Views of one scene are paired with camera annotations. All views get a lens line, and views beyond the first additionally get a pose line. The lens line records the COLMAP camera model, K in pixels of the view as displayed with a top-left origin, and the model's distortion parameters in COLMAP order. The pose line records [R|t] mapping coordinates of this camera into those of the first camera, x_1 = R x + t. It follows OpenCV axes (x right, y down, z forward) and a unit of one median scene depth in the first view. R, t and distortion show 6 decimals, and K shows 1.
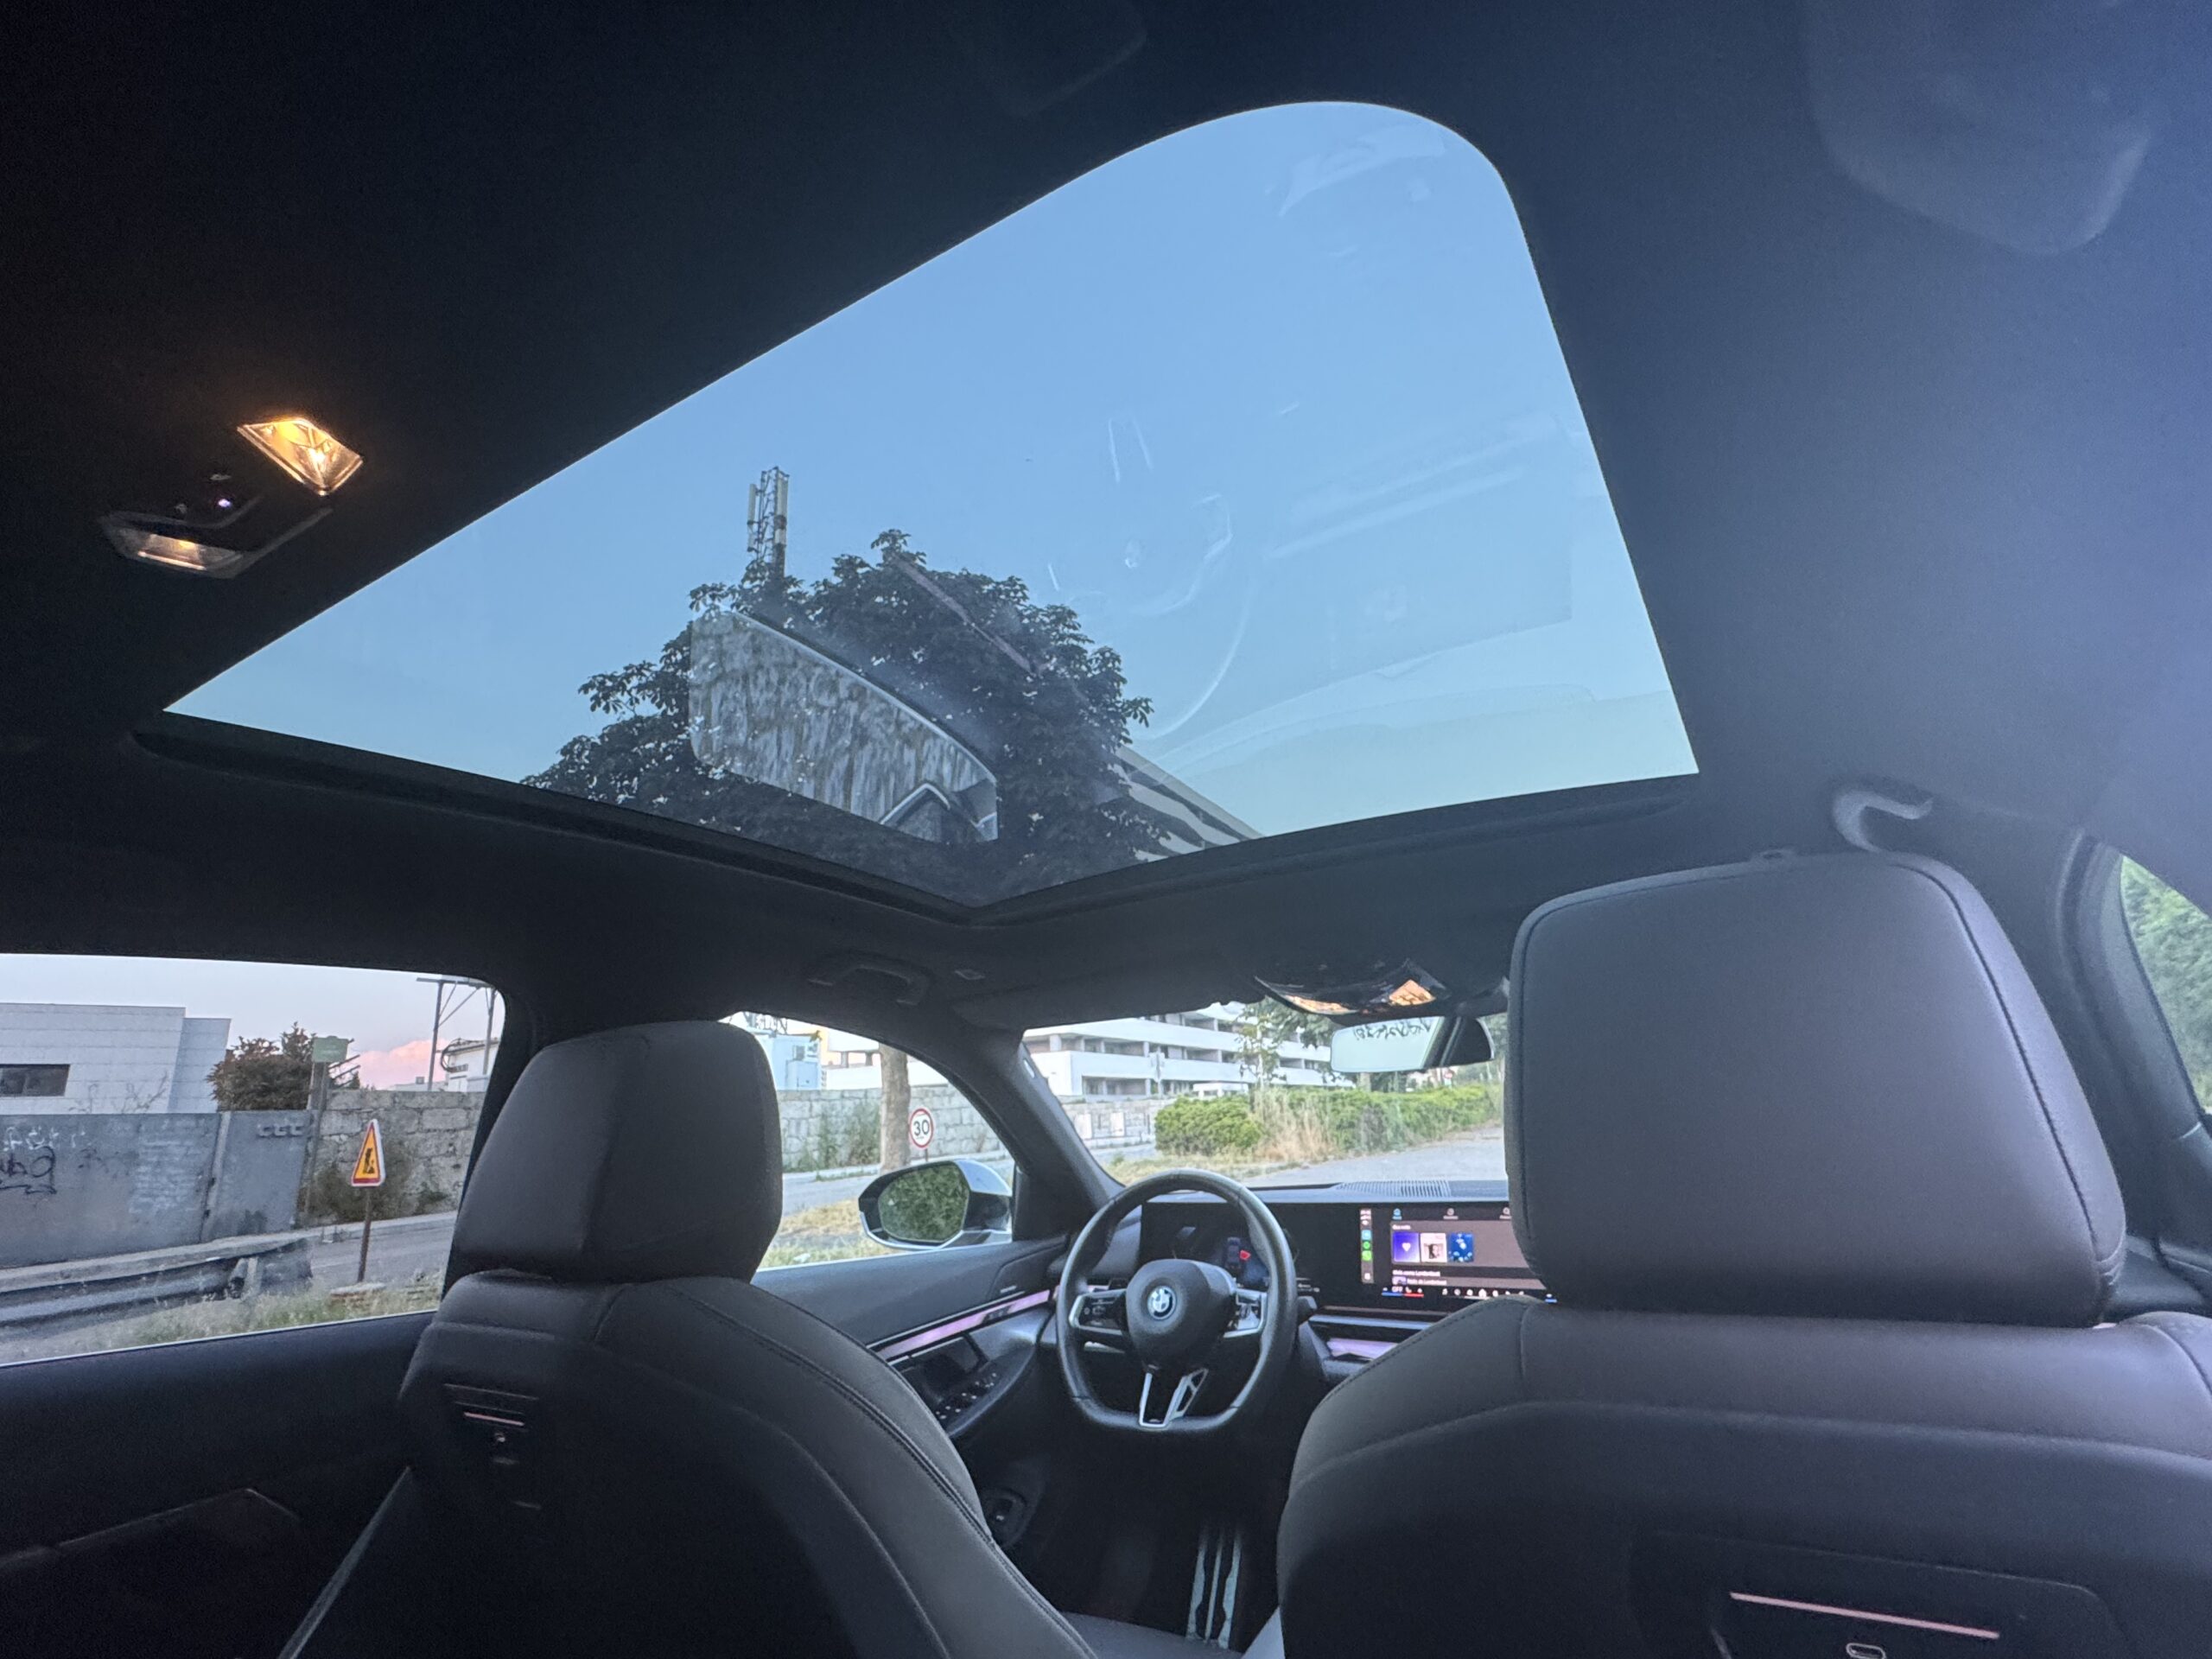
lens RADIAL K [[1094.6, 0, 1106.0], [0, 1094.6, 829.5], [0, 0, 1]] dist [-0.004829, 0.000492]
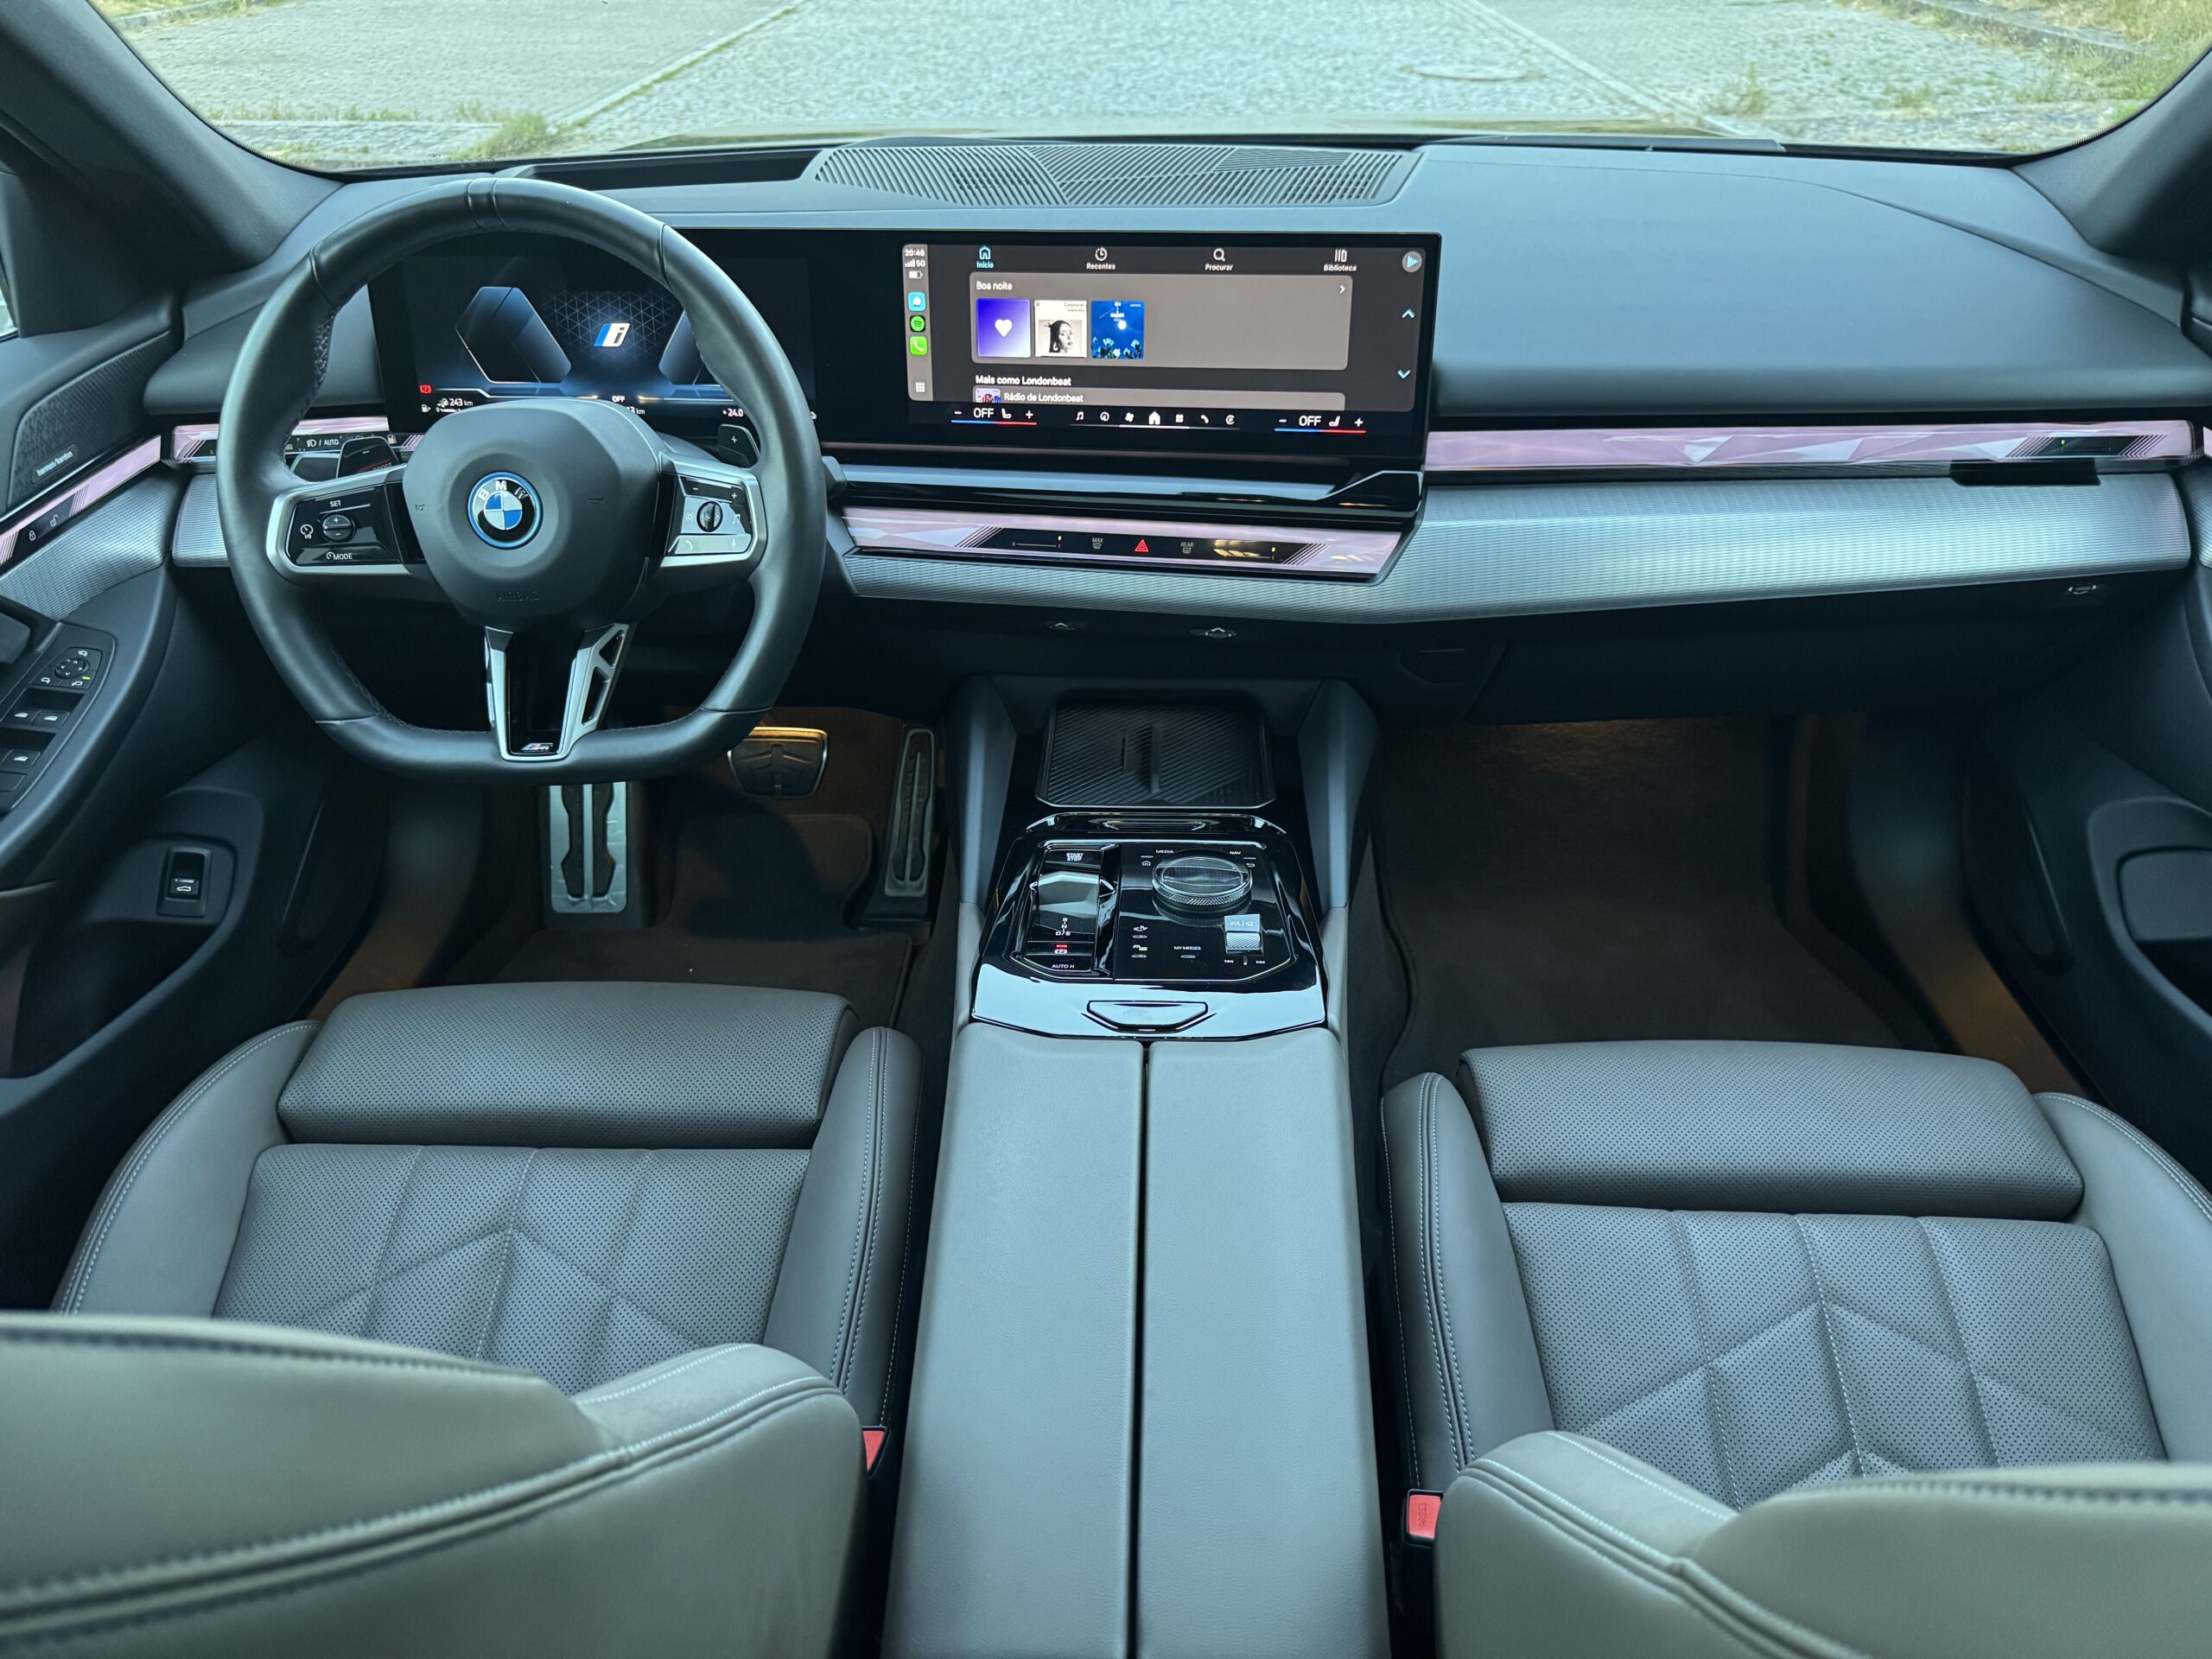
lens RADIAL K [[1557.9, 0, 1124.8], [0, 1557.9, 858.5], [0, 0, 1]] dist [0.092371, -0.131299]
pose [[0.863373, -0.240100, 0.443778, -0.044994], [-0.159637, 0.704361, 0.691659, 0.053953], [-0.478647, -0.668003, 0.569797, 0.406142]]
